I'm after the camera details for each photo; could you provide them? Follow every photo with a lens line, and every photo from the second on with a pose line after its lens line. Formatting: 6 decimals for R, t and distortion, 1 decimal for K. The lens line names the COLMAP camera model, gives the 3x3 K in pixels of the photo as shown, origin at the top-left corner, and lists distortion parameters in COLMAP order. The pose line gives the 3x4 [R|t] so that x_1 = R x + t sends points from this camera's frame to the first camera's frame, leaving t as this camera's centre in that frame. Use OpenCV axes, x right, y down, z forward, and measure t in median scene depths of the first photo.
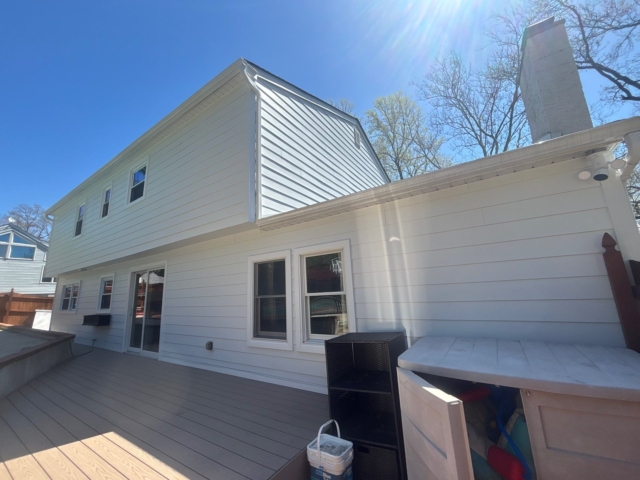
lens RADIAL K [[252.9, 0, 322.4], [0, 252.9, 240.0], [0, 0, 1]] dist [0.000332, -0.000470]
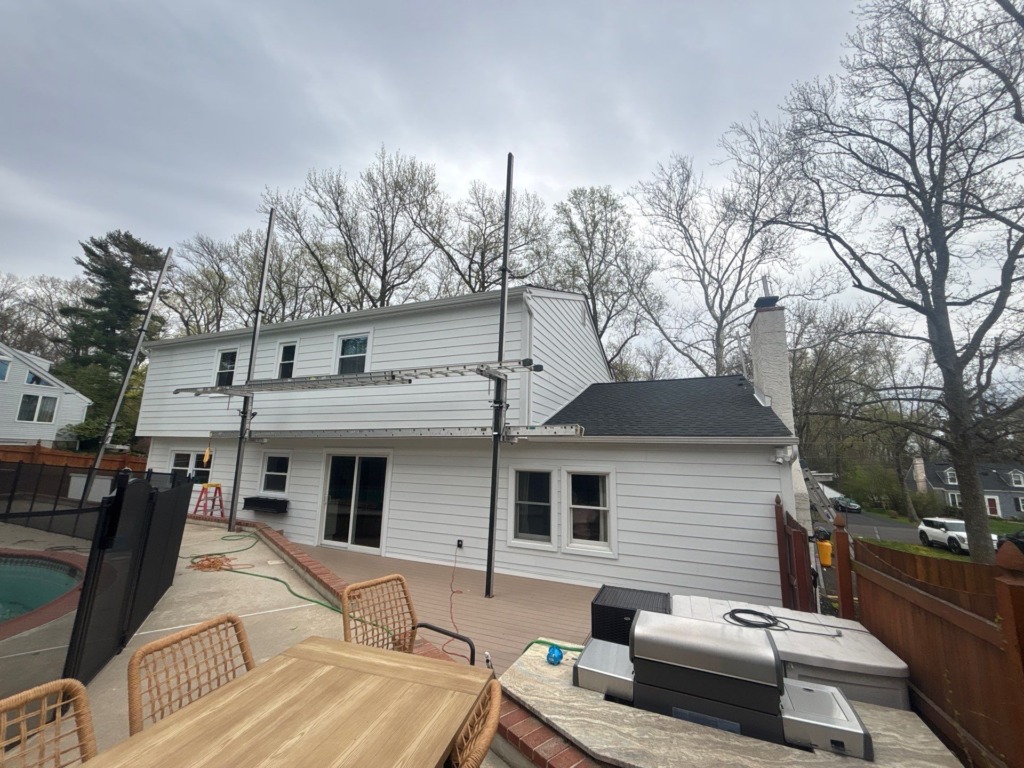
lens RADIAL K [[404.7, 0, 512.6], [0, 404.7, 382.3], [0, 0, 1]] dist [0.000332, -0.000470]
pose [[0.982301, 0.099181, 0.158894, -0.211475], [-0.102658, 0.994621, 0.013810, -0.109978], [-0.156670, -0.029877, 0.987199, -0.252420]]
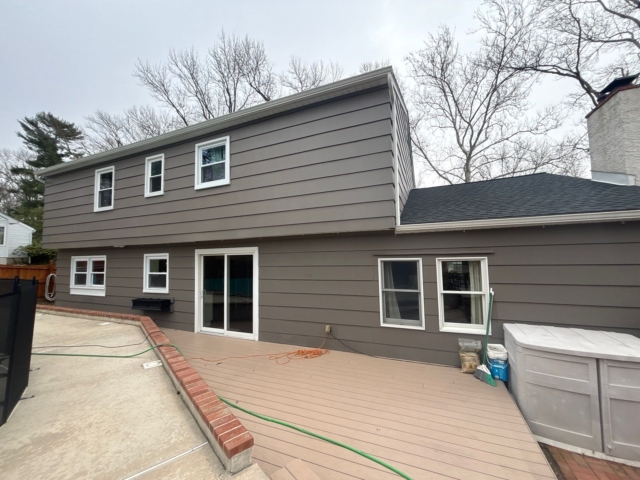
lens RADIAL K [[252.9, 0, 317.9], [0, 252.9, 235.7], [0, 0, 1]] dist [0.000332, -0.000470]
pose [[0.985026, 0.035626, 0.168686, -0.262082], [-0.055918, 0.991542, 0.117118, -0.046883], [-0.163086, -0.124797, 0.978687, -0.015326]]
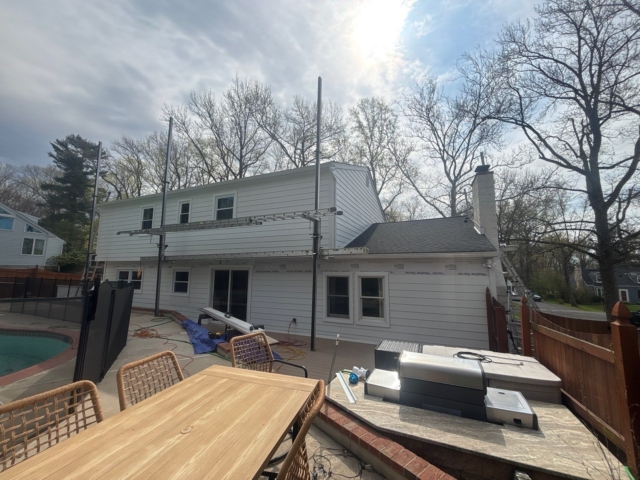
lens RADIAL K [[252.9, 0, 320.6], [0, 252.9, 239.0], [0, 0, 1]] dist [0.000332, -0.000470]
pose [[0.985836, 0.069732, 0.152531, -0.214745], [-0.080970, 0.994343, 0.068742, -0.103209], [-0.146875, -0.080119, 0.985905, -0.261339]]
